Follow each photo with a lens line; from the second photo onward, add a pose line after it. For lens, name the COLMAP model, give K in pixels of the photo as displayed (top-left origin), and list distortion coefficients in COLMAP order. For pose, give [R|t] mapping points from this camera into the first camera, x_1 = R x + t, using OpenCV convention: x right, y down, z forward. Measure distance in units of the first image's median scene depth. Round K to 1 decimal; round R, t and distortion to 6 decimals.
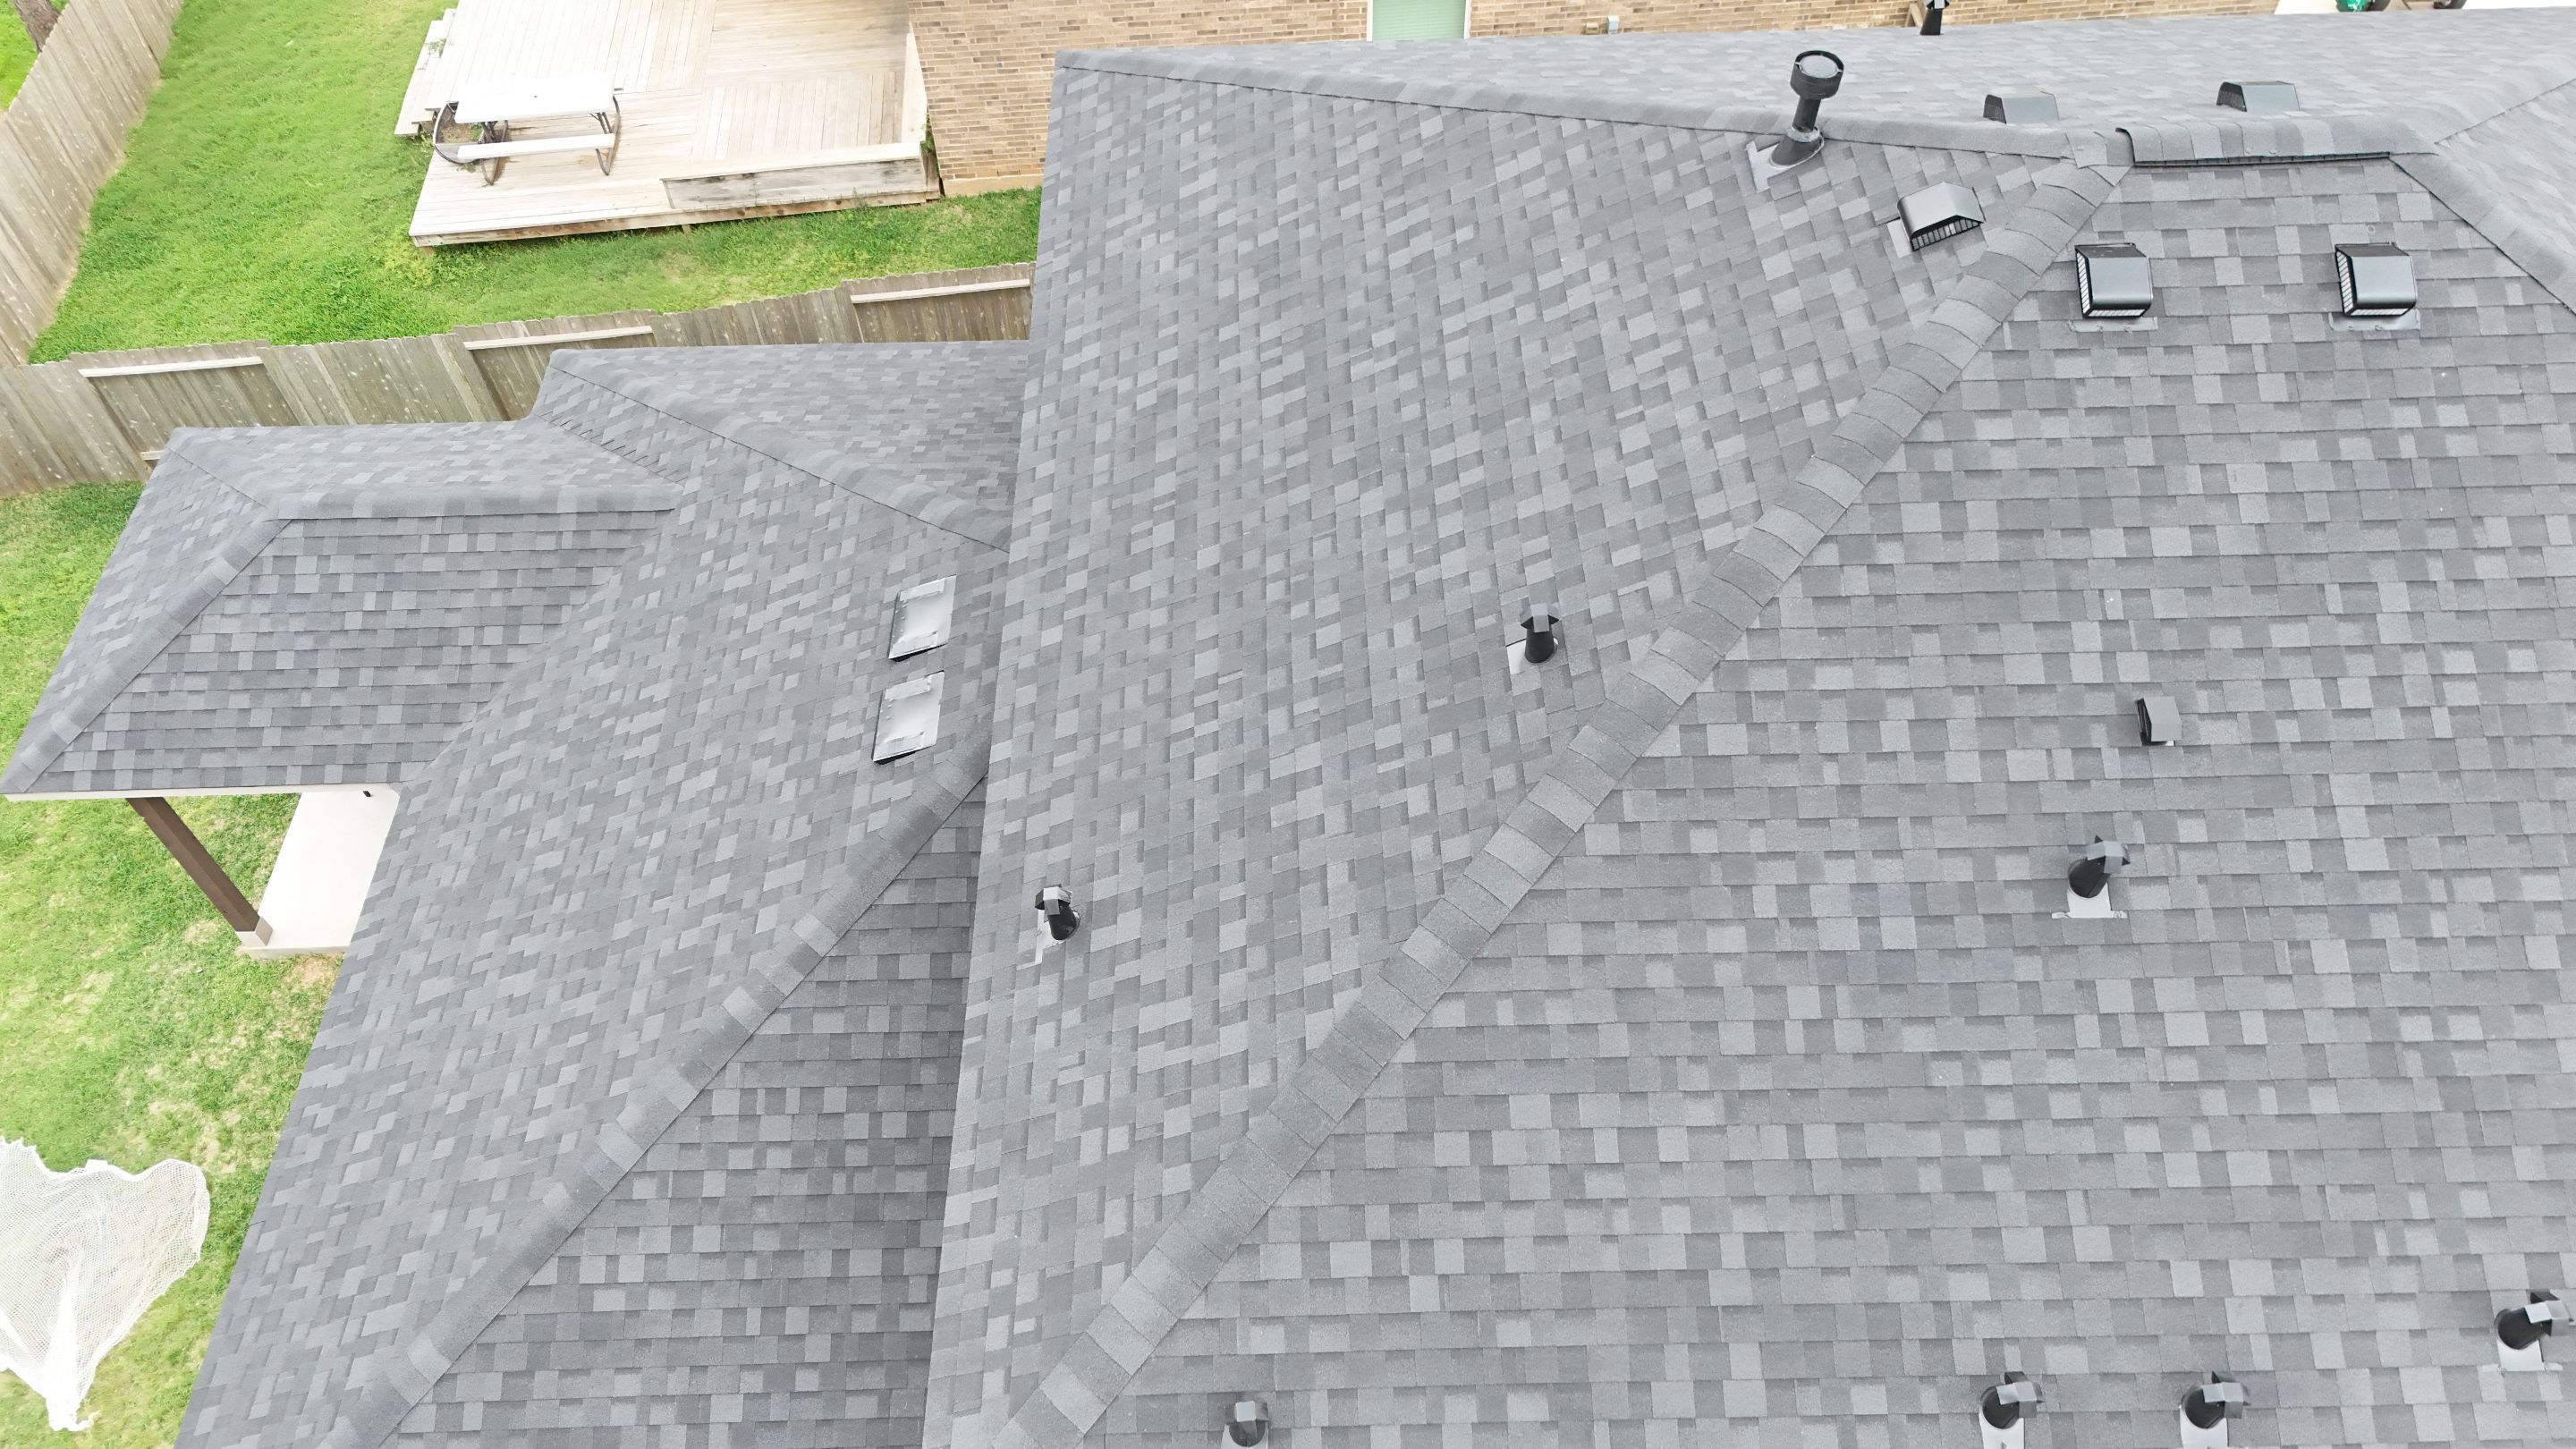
lens RADIAL K [[1896.0, 0, 1288.4], [0, 1896.0, 719.4], [0, 0, 1]] dist [0.076077, -0.073056]
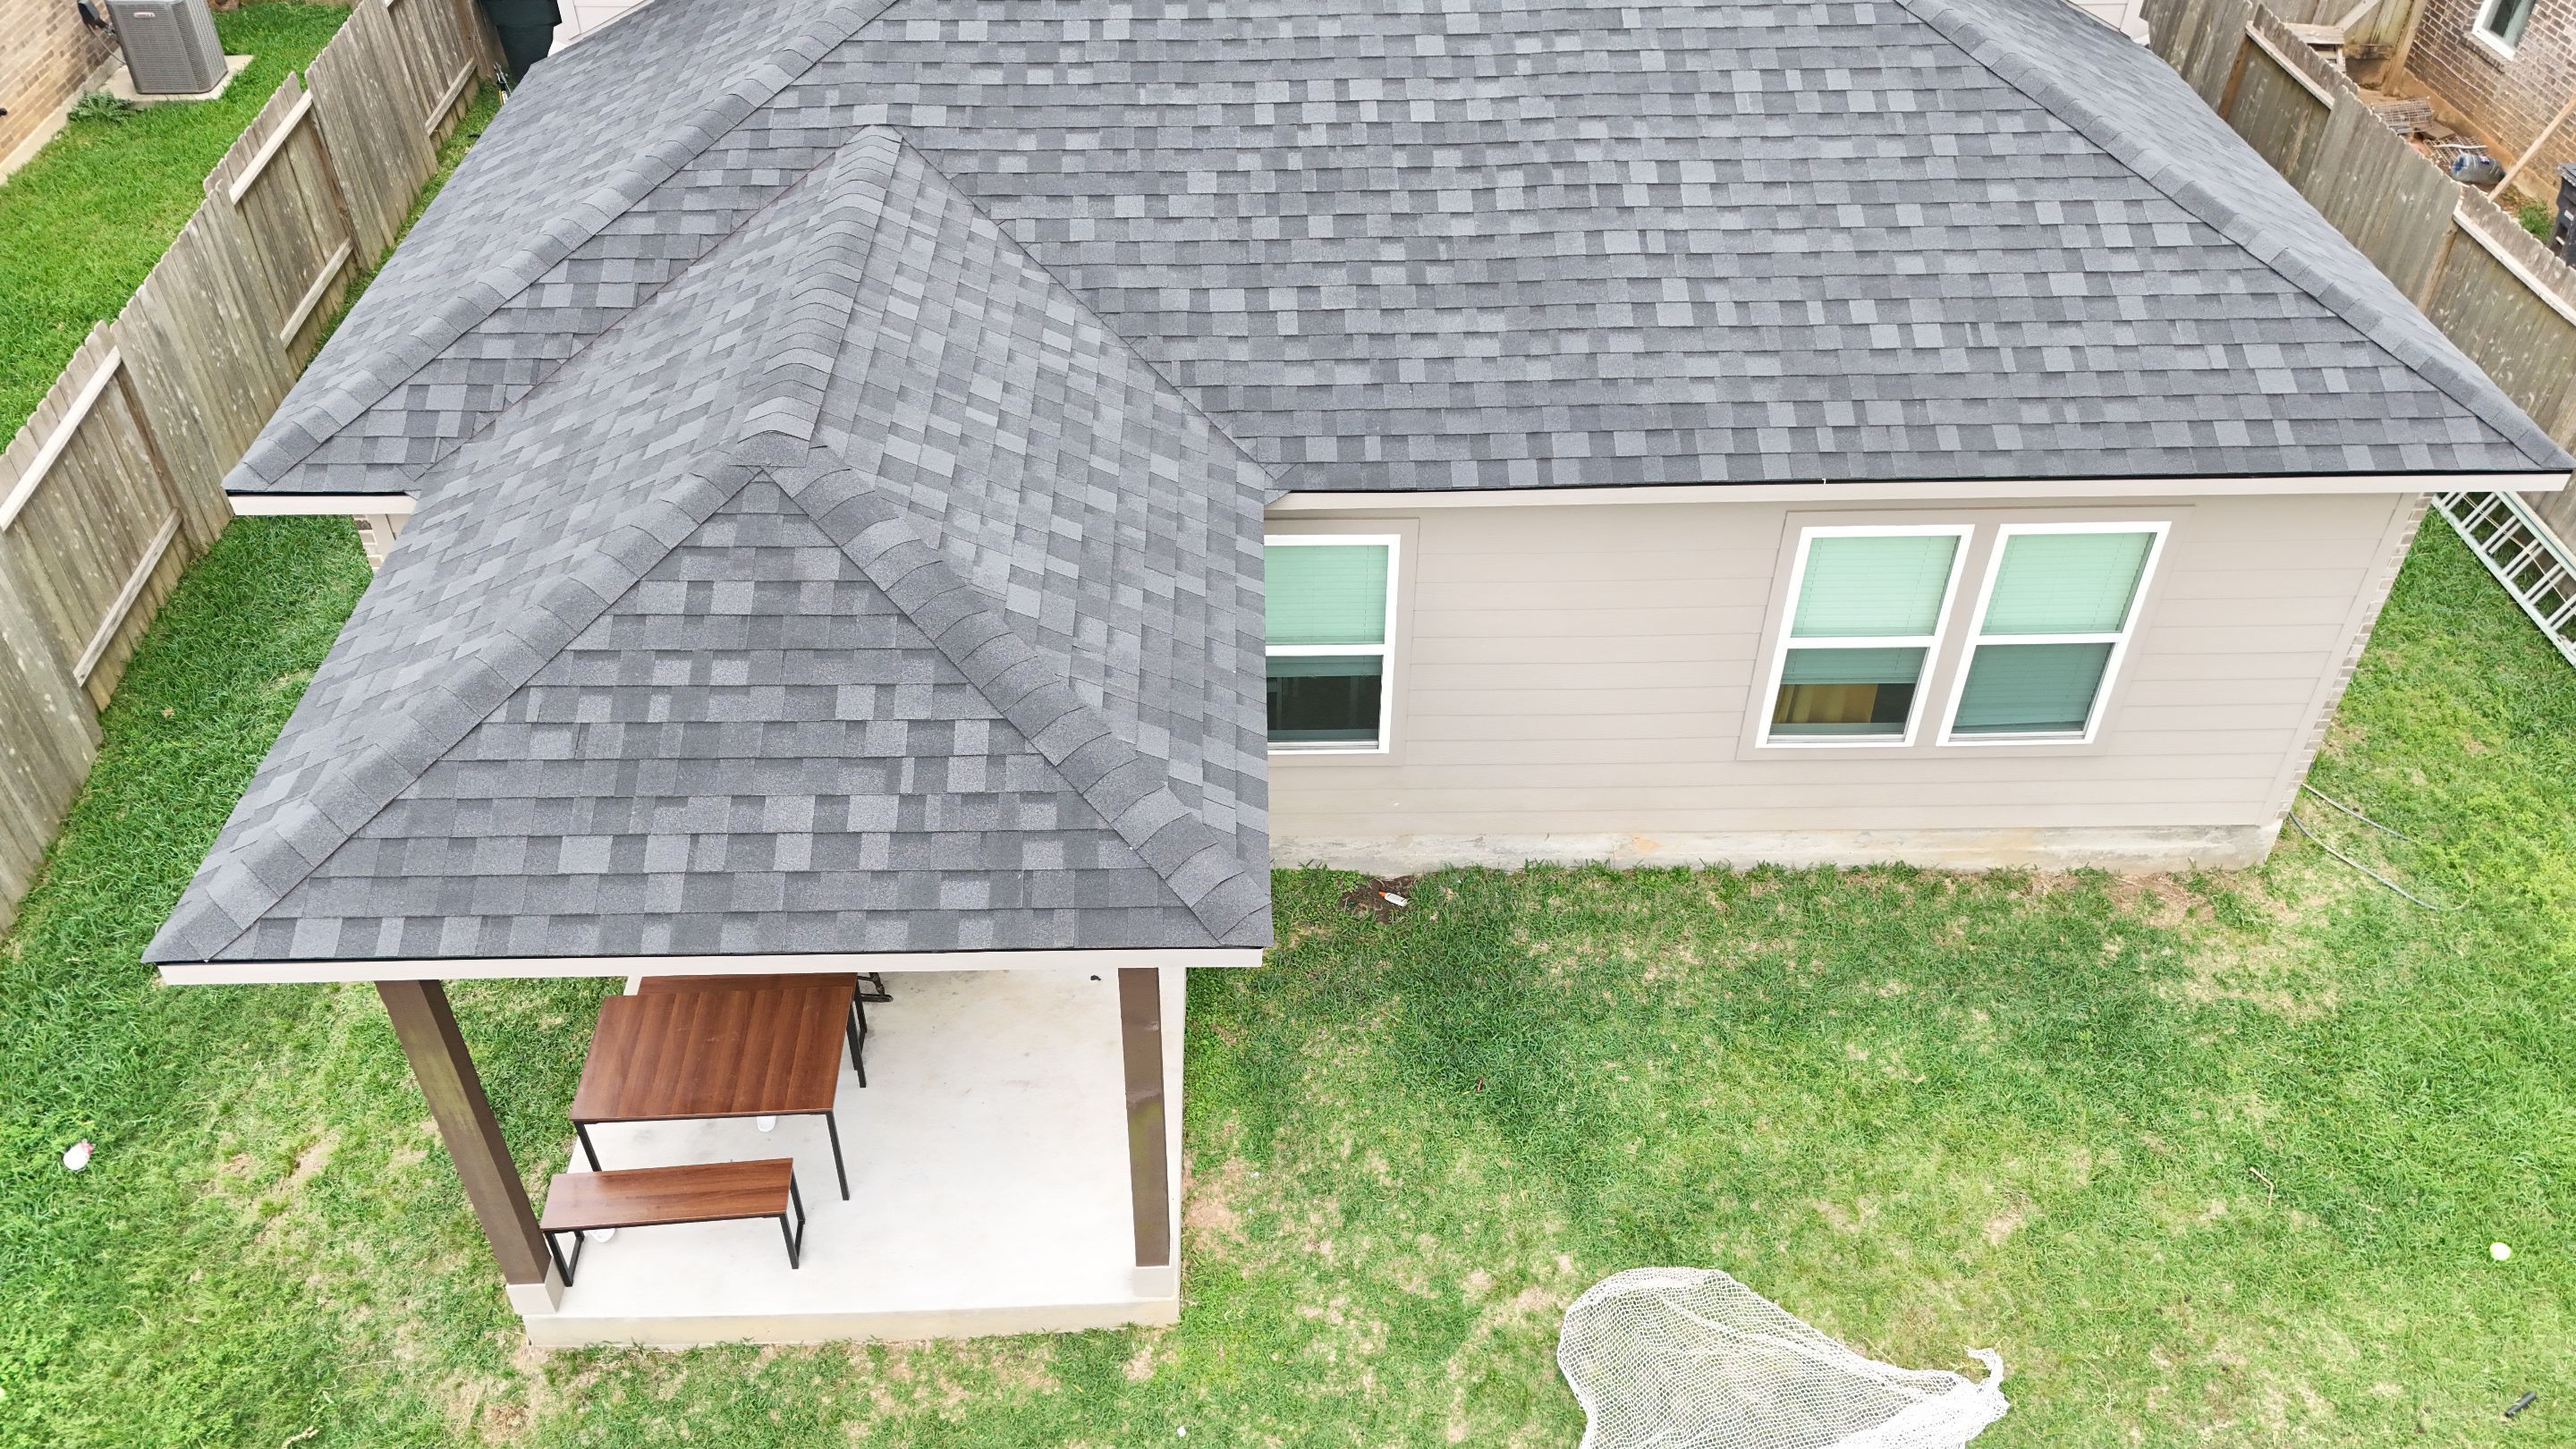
lens RADIAL K [[1899.6, 0, 1288.2], [0, 1899.6, 718.4], [0, 0, 1]] dist [0.064551, -0.055770]
pose [[-0.006457, -0.622879, 0.782291, -1.552202], [0.769934, 0.496097, 0.401360, -0.277188], [-0.638091, 0.604904, 0.476372, 1.125660]]
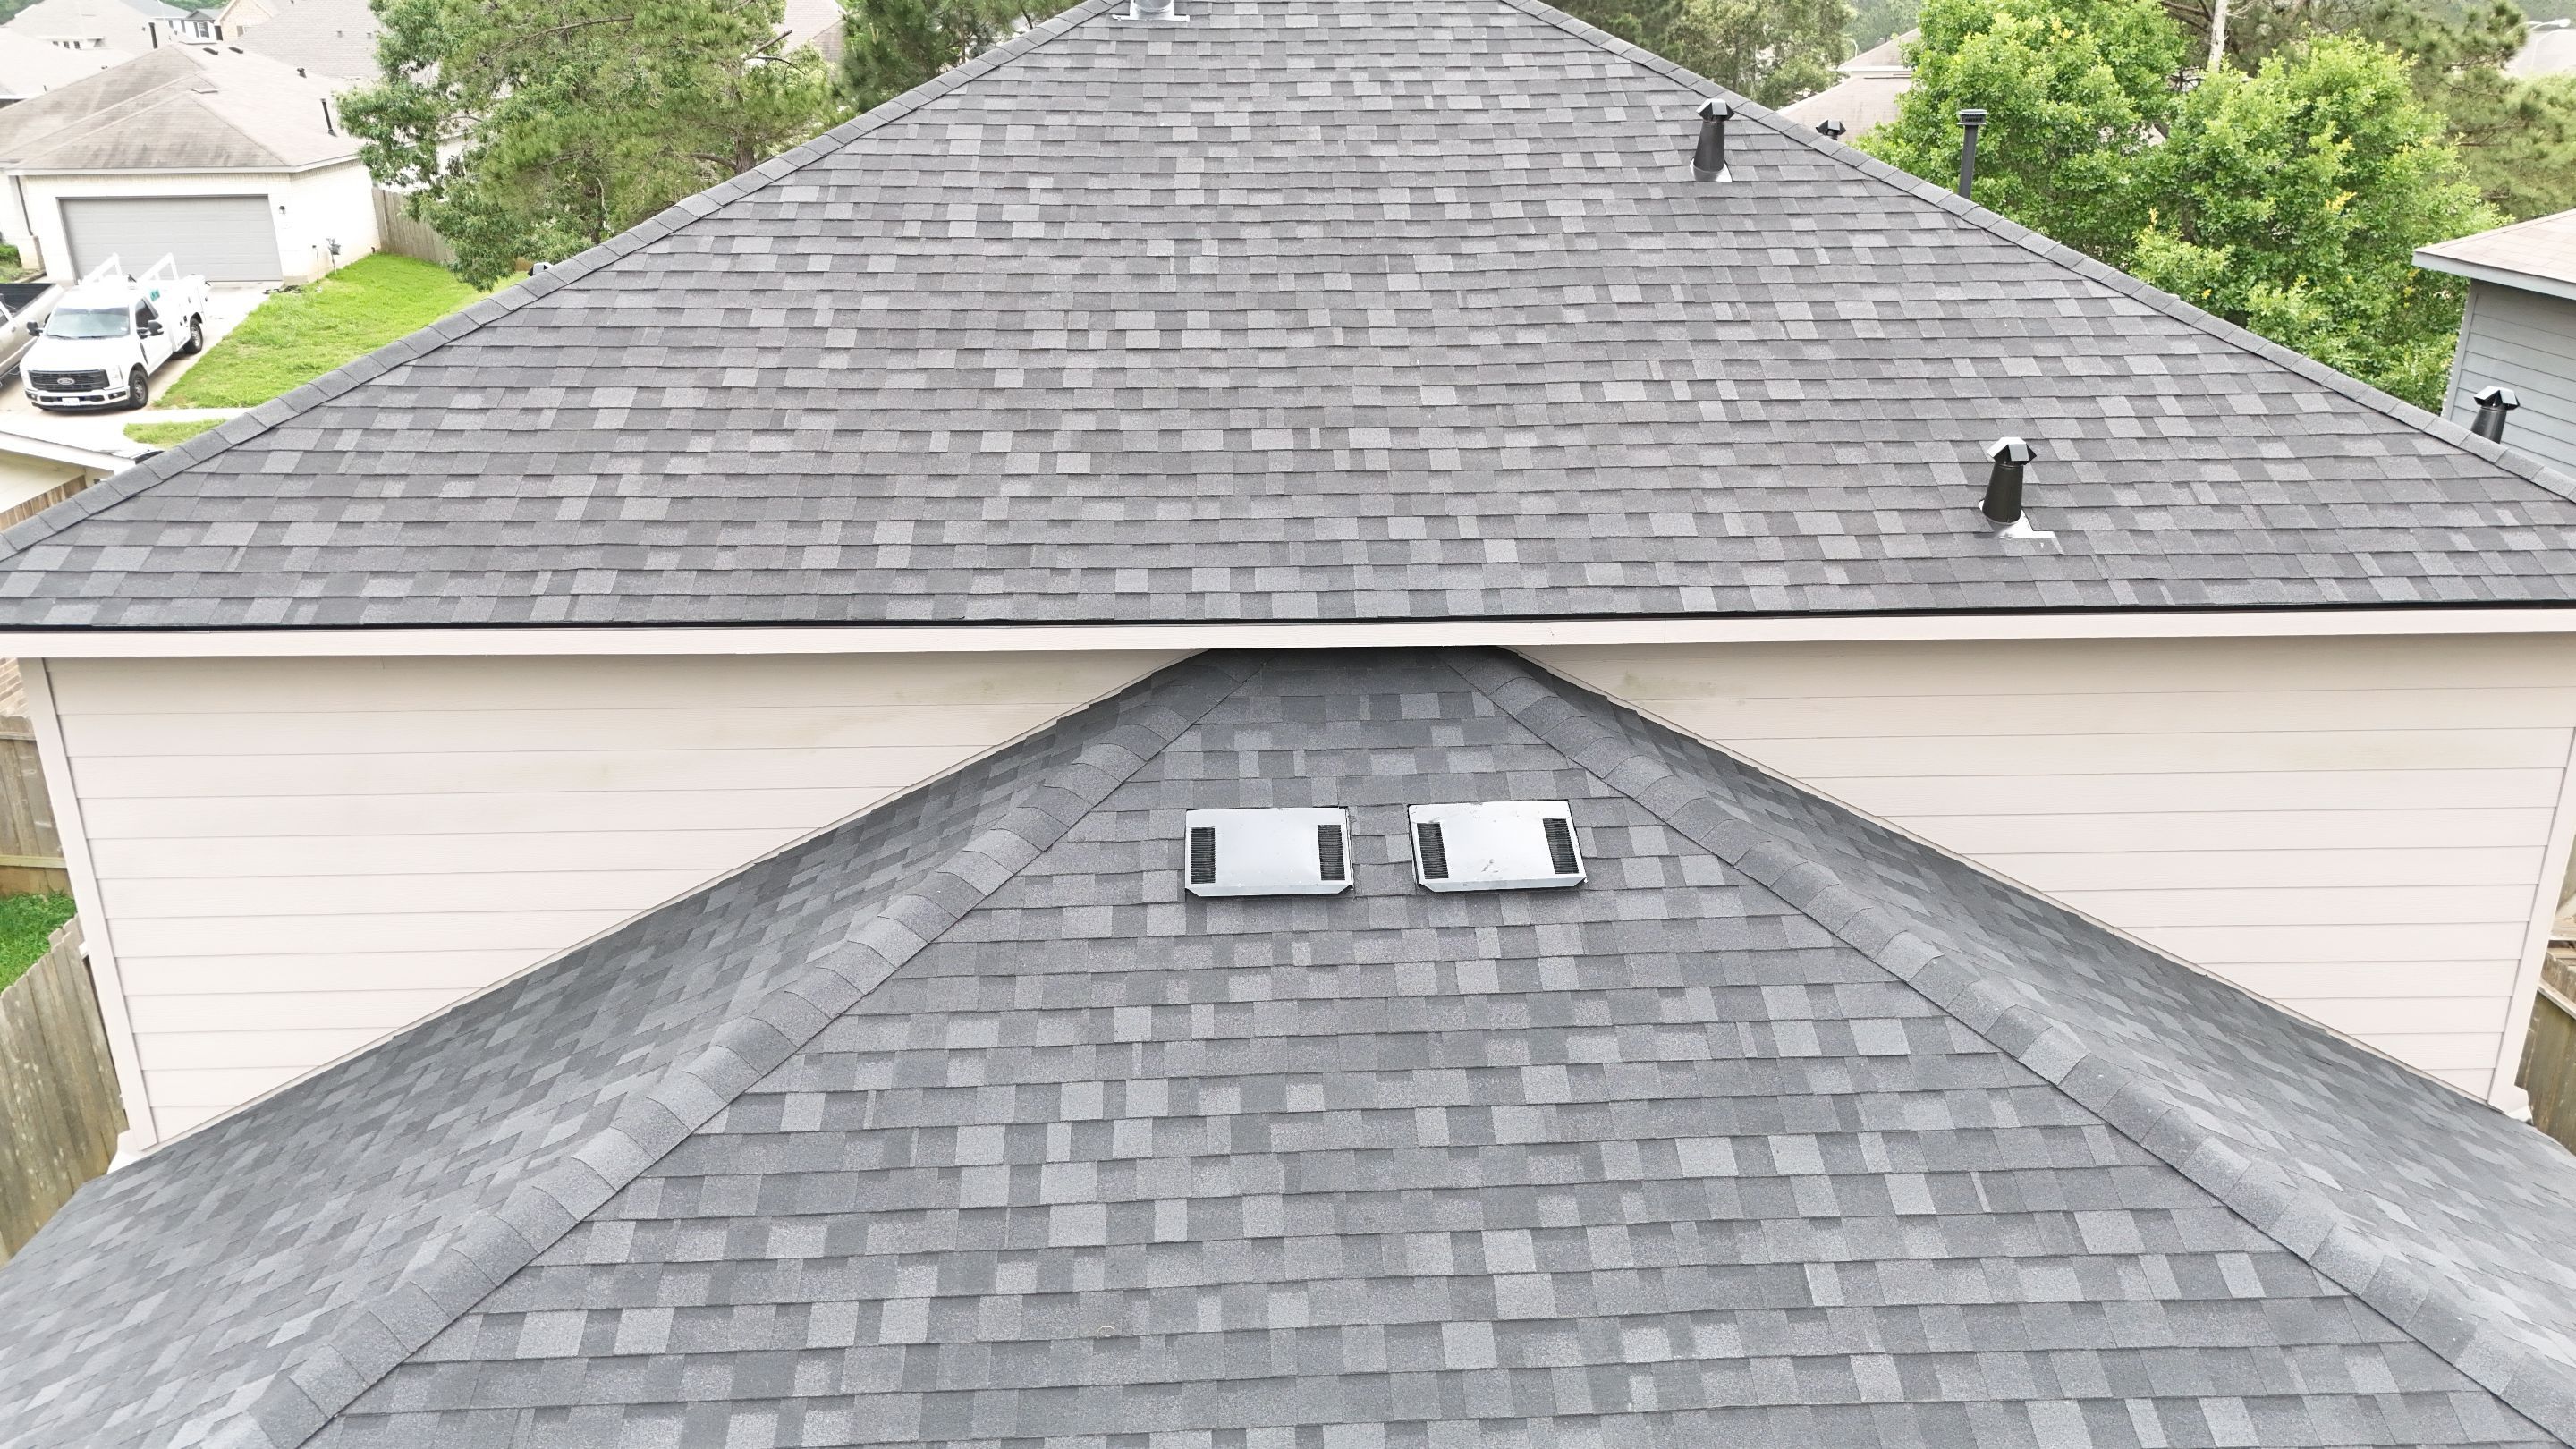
lens RADIAL K [[1892.2, 0, 1288.6], [0, 1892.2, 720.7], [0, 0, 1]] dist [0.086206, -0.087306]
pose [[-0.009920, -0.328544, 0.944437, -0.953272], [0.775644, 0.593557, 0.214630, -0.257785], [-0.631092, 0.734676, 0.248945, 1.102013]]
